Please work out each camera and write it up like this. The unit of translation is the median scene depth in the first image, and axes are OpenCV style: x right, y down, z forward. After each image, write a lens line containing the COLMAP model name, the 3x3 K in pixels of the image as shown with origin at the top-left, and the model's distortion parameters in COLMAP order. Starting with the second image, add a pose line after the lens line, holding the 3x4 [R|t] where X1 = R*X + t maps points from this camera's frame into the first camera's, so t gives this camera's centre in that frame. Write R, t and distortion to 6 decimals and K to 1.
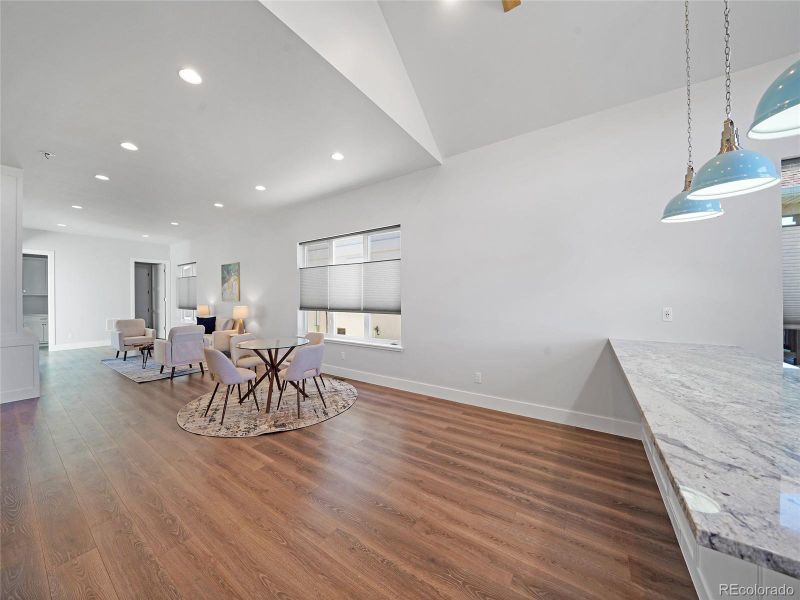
lens RADIAL K [[284.4, 0, 391.0], [0, 284.4, 296.9], [0, 0, 1]] dist [-0.027651, 0.003339]
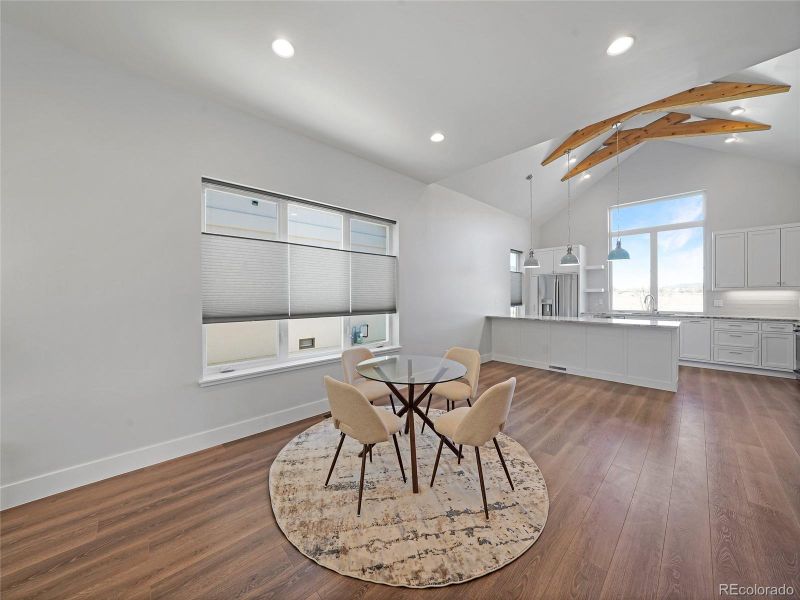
lens RADIAL K [[284.4, 0, 391.0], [0, 284.4, 296.9], [0, 0, 1]] dist [-0.027651, 0.003339]
pose [[0.225840, -0.002542, 0.974161, -0.896845], [0.001273, 0.999997, 0.002315, 0.002414], [-0.974163, 0.000717, 0.225843, 0.775481]]
